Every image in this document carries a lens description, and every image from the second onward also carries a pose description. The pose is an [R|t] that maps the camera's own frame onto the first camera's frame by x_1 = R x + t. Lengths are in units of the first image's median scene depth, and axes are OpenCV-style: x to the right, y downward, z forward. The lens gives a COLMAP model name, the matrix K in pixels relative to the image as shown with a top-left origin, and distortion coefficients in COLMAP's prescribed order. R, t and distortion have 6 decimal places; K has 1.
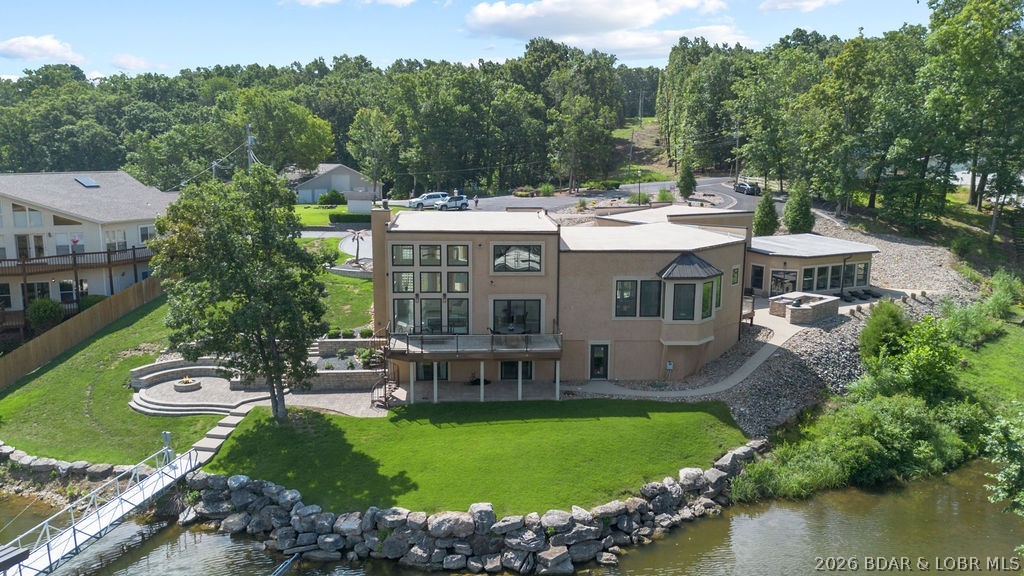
lens RADIAL K [[727.8, 0, 516.5], [0, 727.8, 286.8], [0, 0, 1]] dist [0.077206, -0.101903]
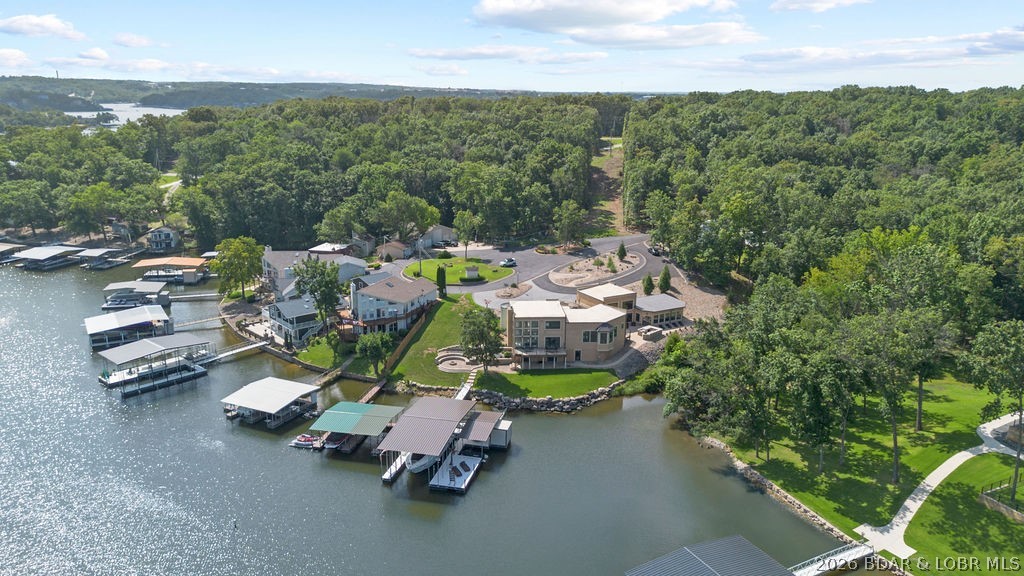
lens RADIAL K [[571.6, 0, 524.2], [0, 571.6, 286.6], [0, 0, 1]] dist [0.112180, -0.038096]
pose [[0.999924, -0.000598, 0.012336, -0.173578], [-0.000181, 0.998007, 0.063107, -0.404953], [-0.012349, -0.063104, 0.997931, -1.691102]]
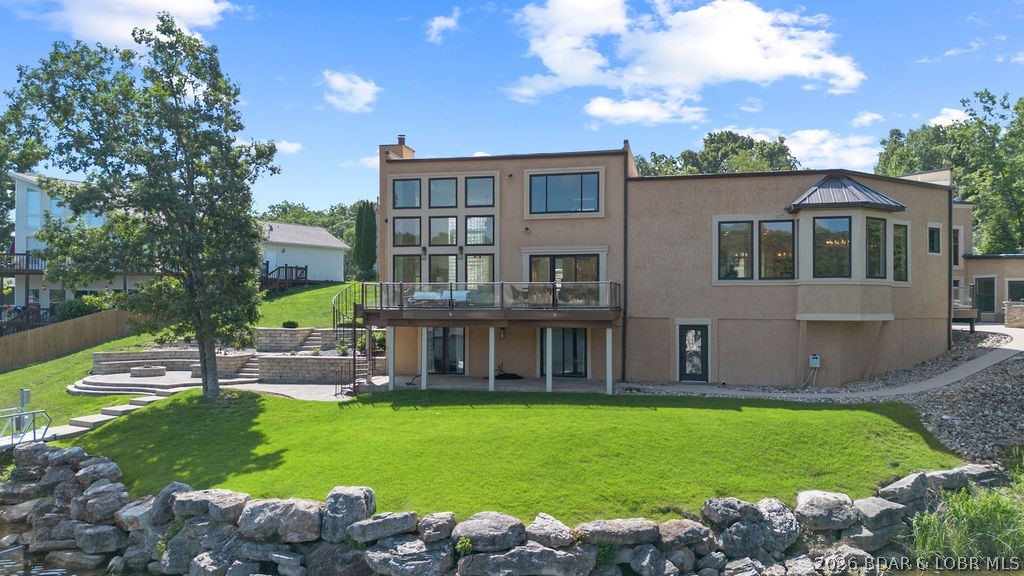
lens RADIAL K [[727.8, 0, 516.5], [0, 727.8, 286.8], [0, 0, 1]] dist [0.077206, -0.101903]
pose [[0.964178, -0.006602, -0.265175, 0.150664], [-0.042252, 0.983104, -0.178105, 0.186047], [0.261870, 0.182929, 0.947608, 0.393553]]
